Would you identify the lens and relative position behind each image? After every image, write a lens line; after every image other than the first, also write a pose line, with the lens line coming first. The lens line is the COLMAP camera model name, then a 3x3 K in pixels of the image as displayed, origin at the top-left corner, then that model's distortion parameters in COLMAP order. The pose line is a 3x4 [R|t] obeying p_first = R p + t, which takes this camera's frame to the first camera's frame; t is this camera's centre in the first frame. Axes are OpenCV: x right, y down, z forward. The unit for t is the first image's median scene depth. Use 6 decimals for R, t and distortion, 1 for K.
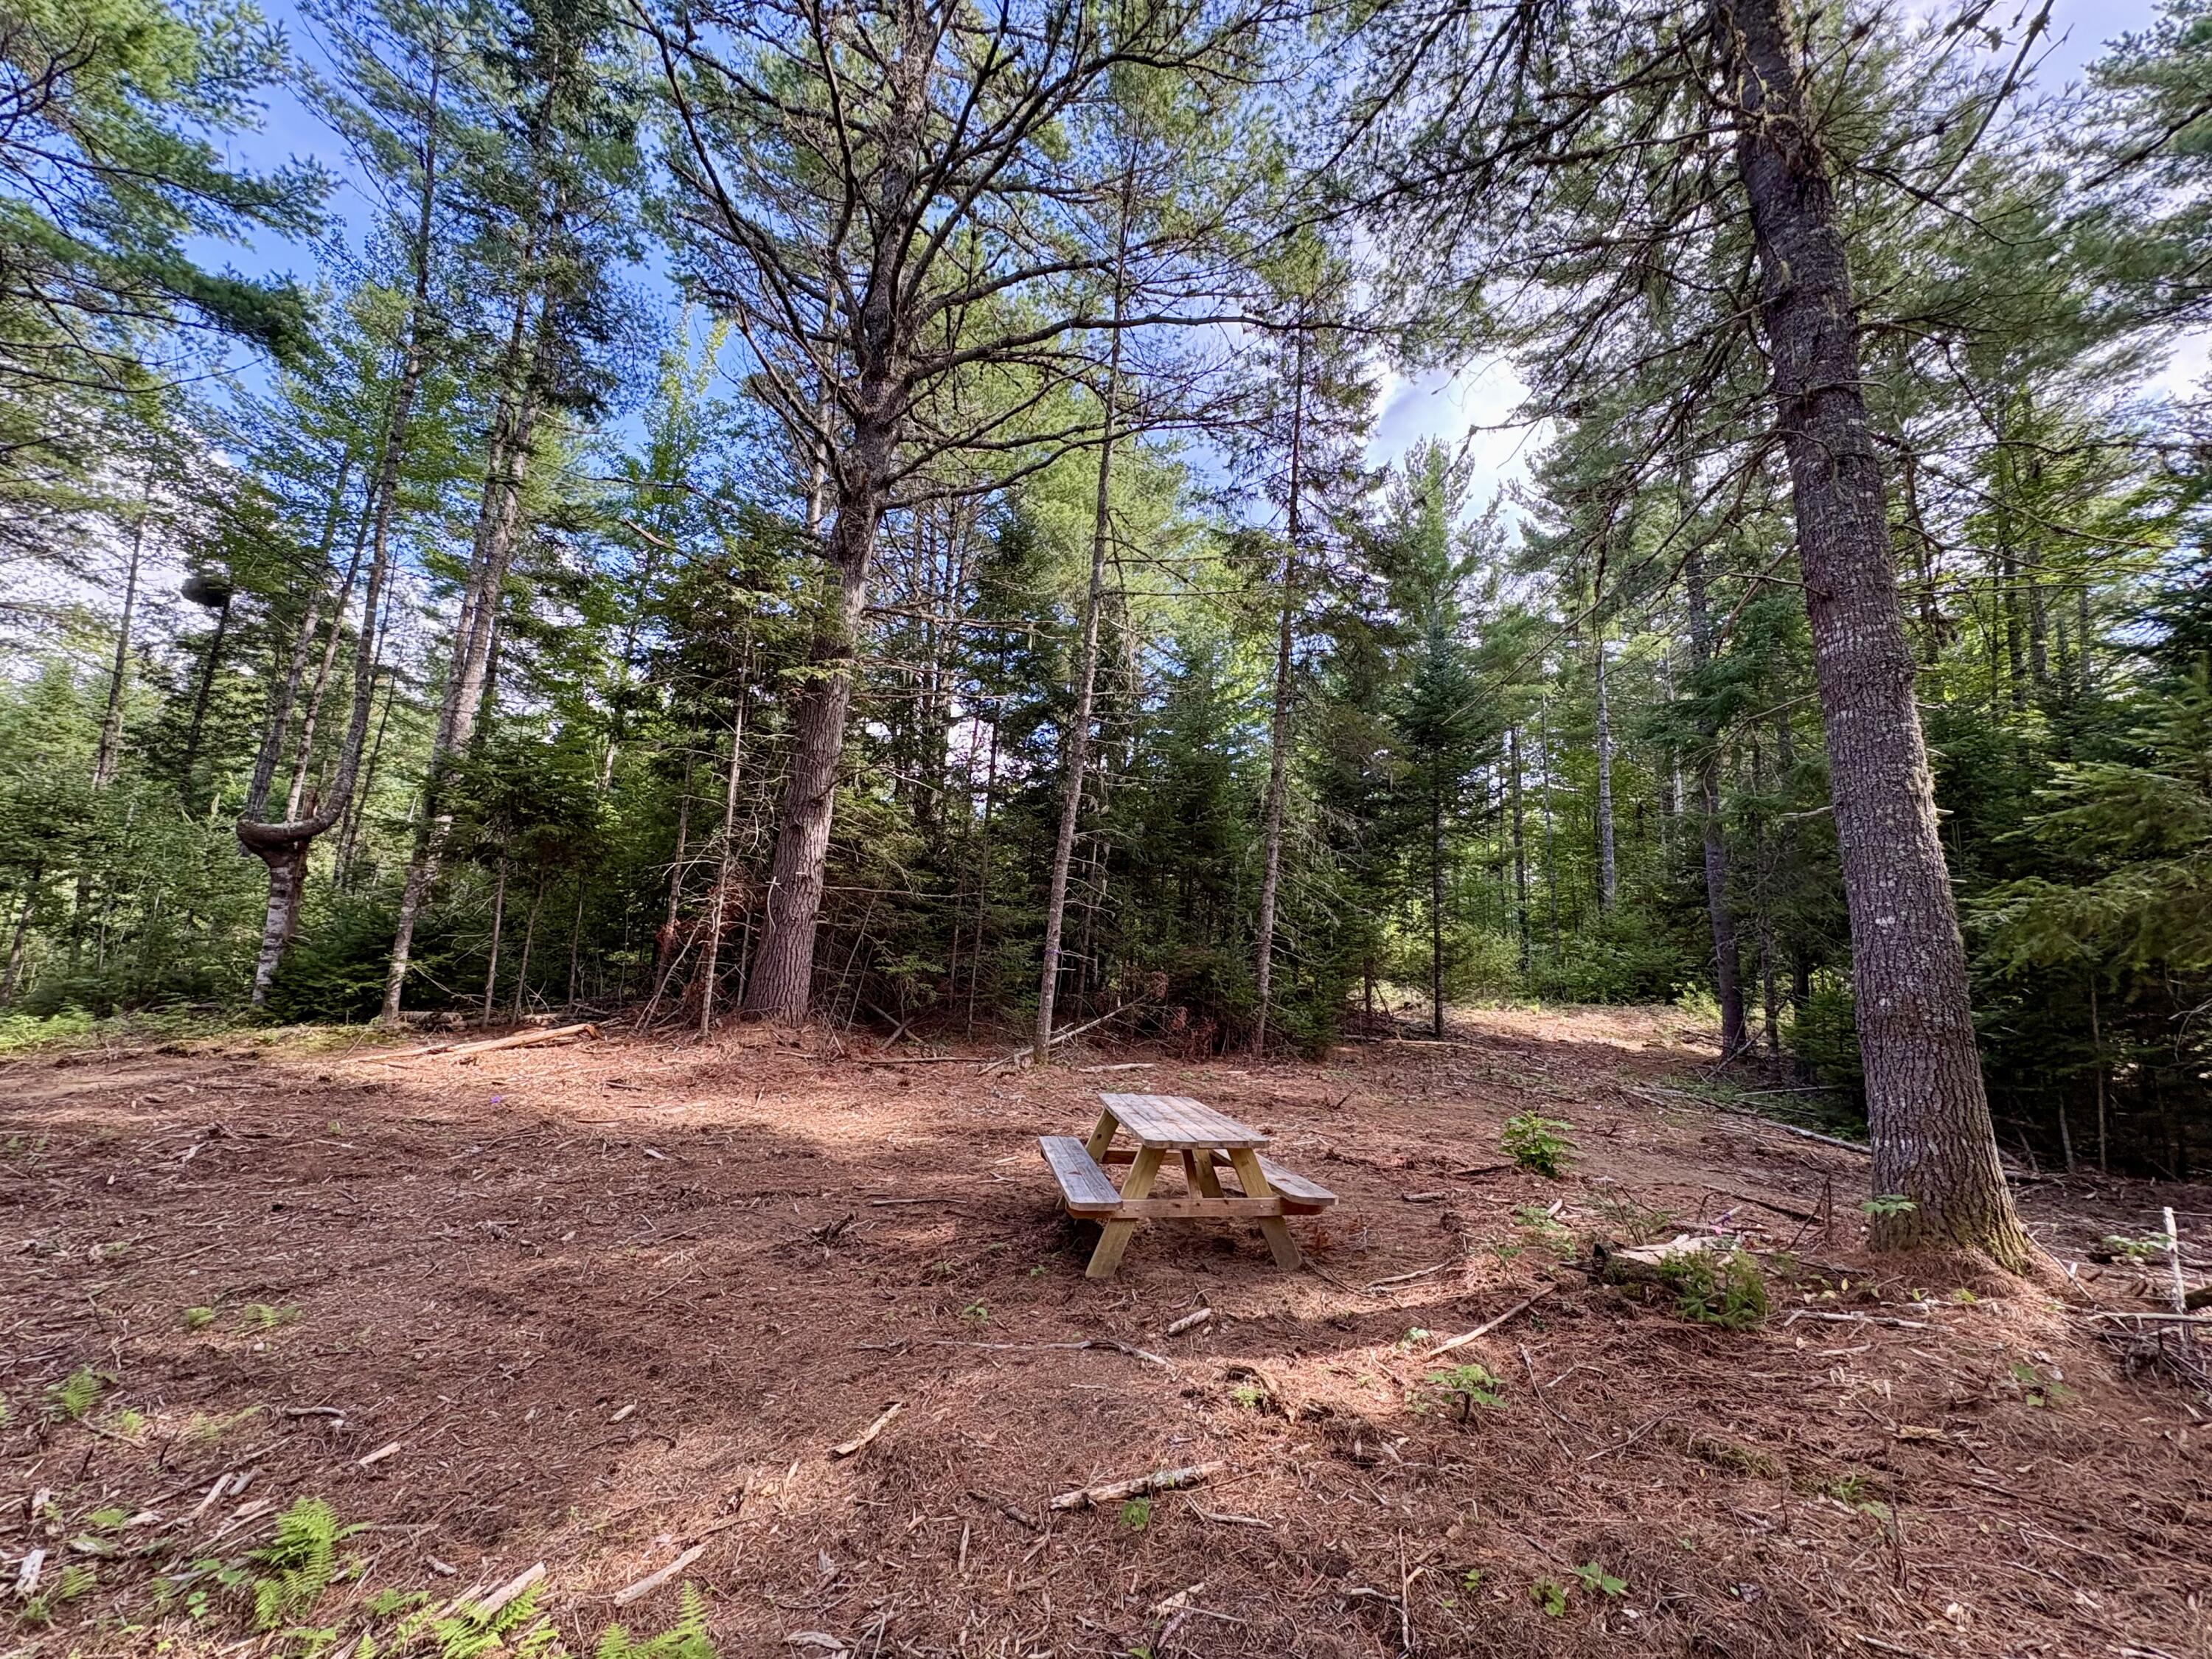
lens RADIAL K [[880.5, 0, 1104.2], [0, 880.5, 825.4], [0, 0, 1]] dist [0.000210, 0.000470]
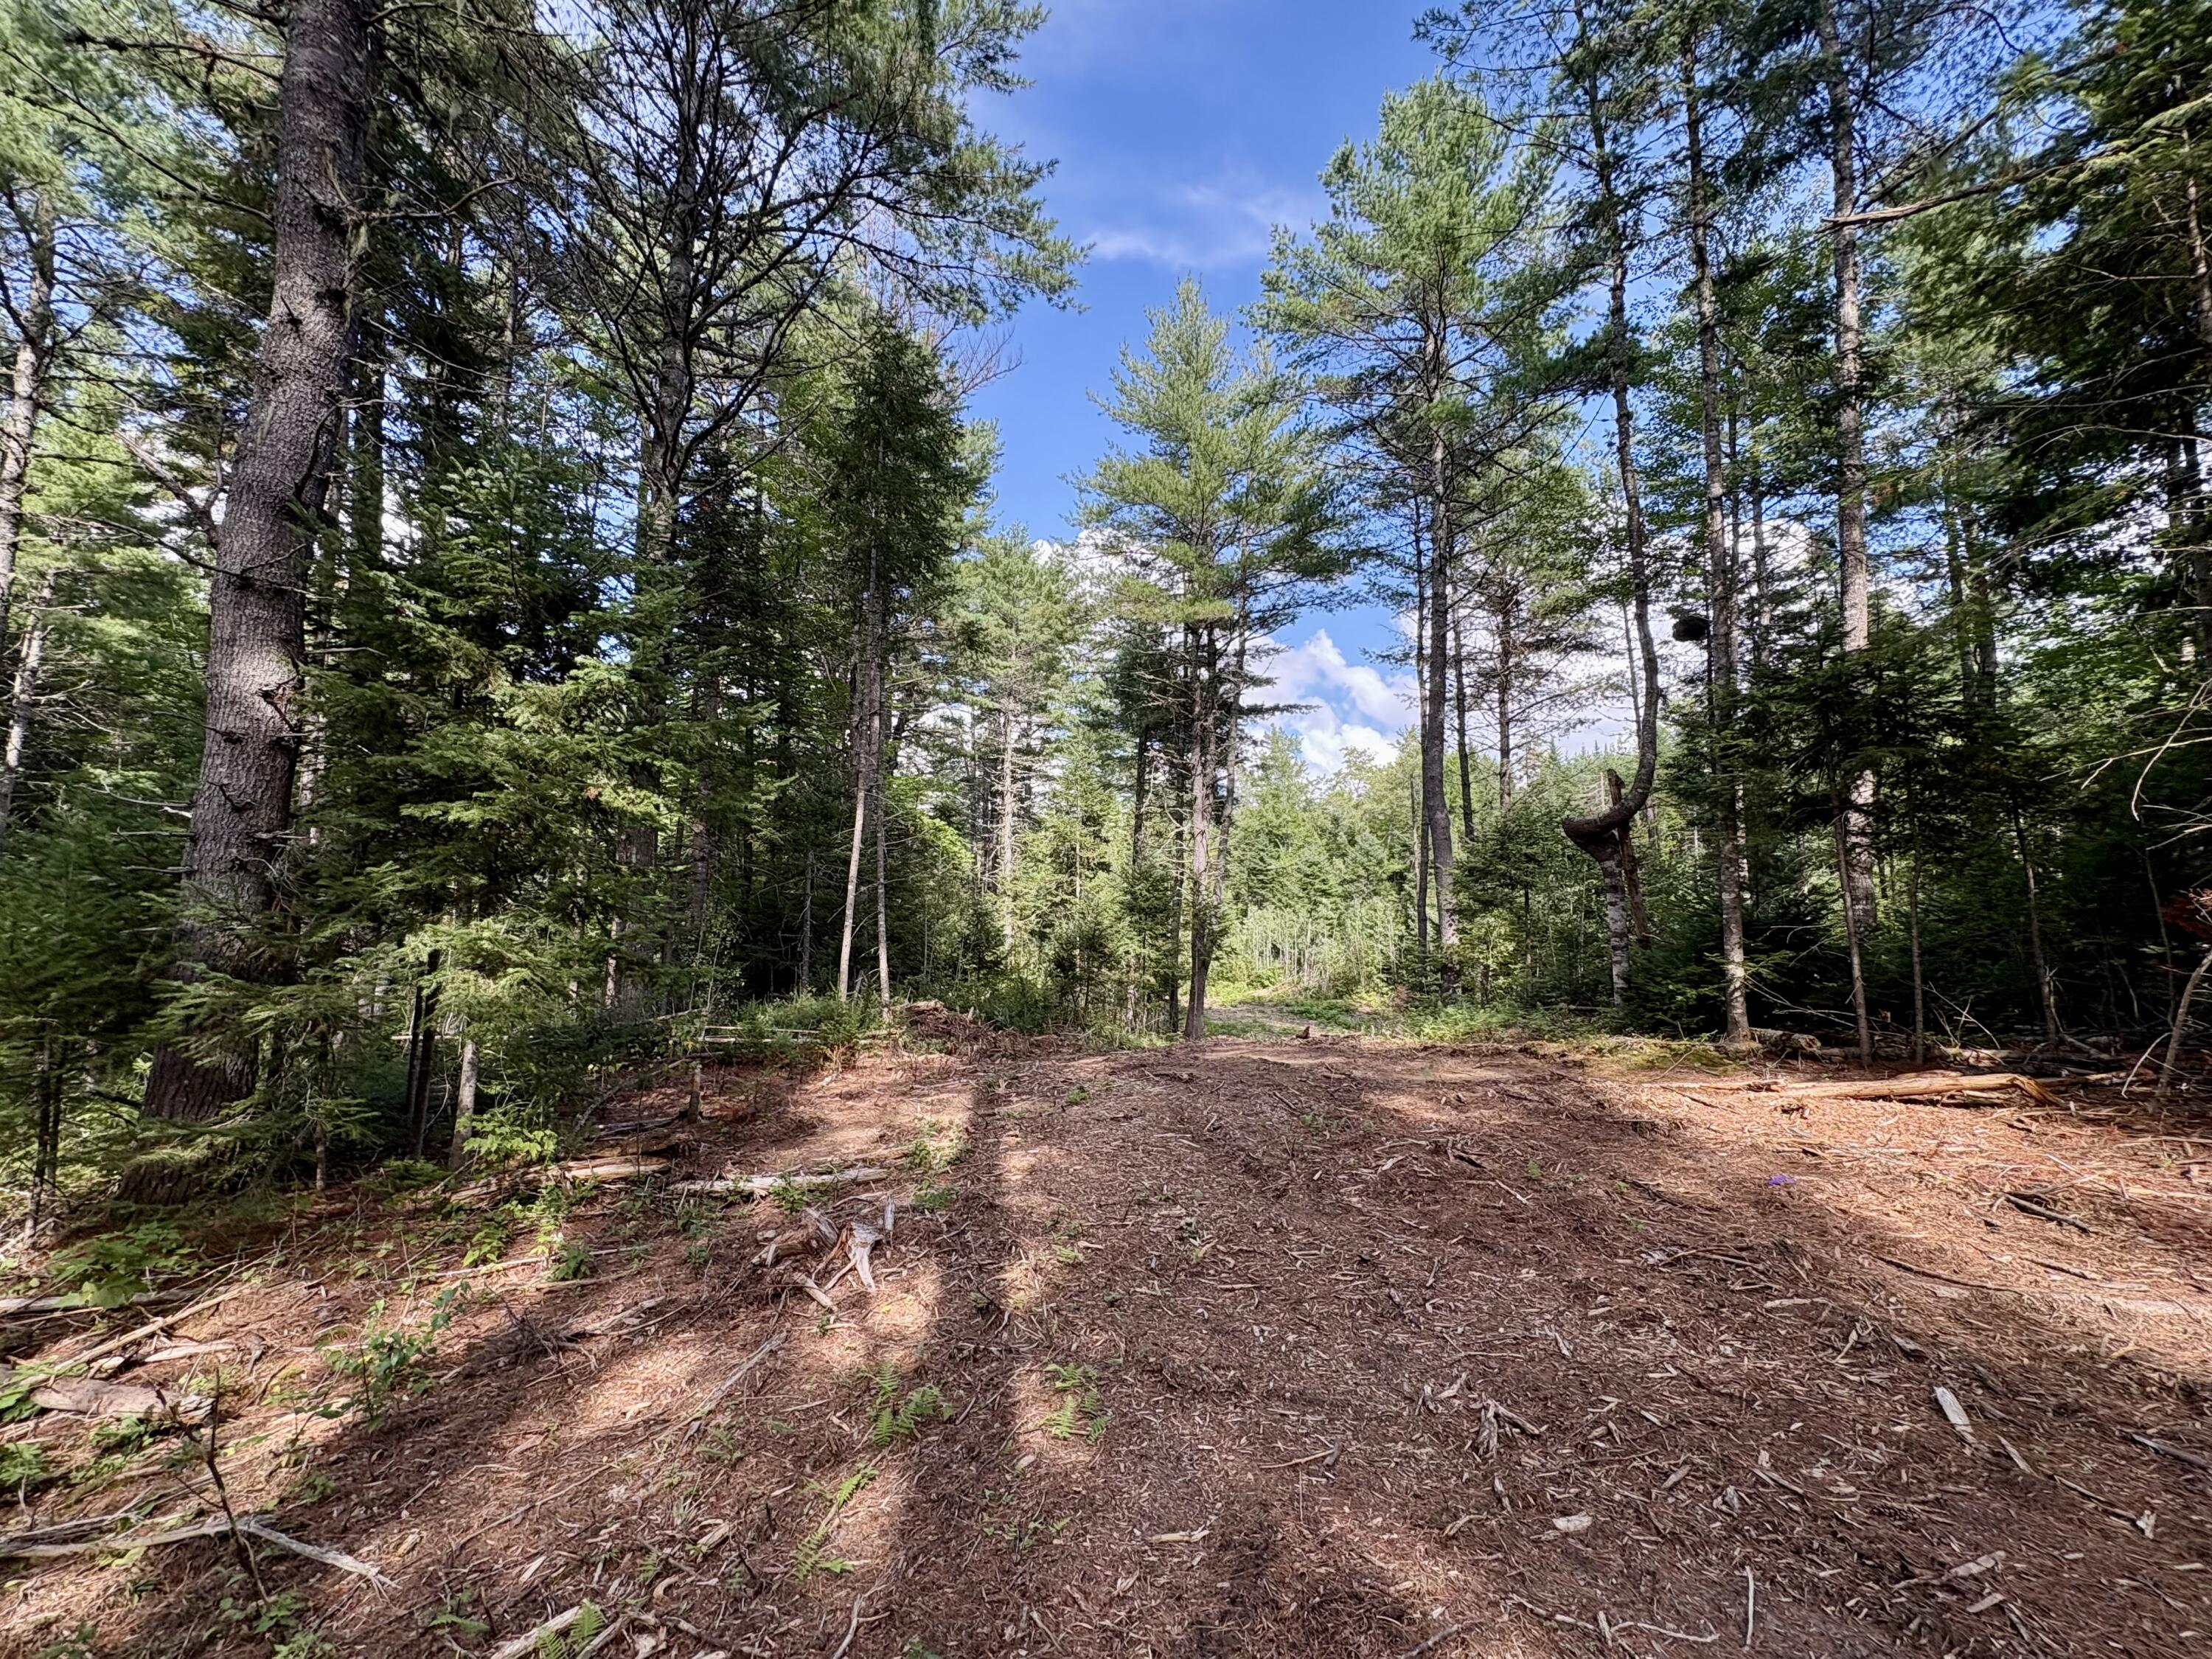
lens RADIAL K [[880.5, 0, 1105.5], [0, 880.5, 826.6], [0, 0, 1]] dist [0.000210, 0.000470]
pose [[0.059964, -0.153177, -0.986378, -0.039567], [0.147444, 0.978676, -0.143018, 0.055747], [0.987251, -0.136860, 0.081271, 0.341910]]
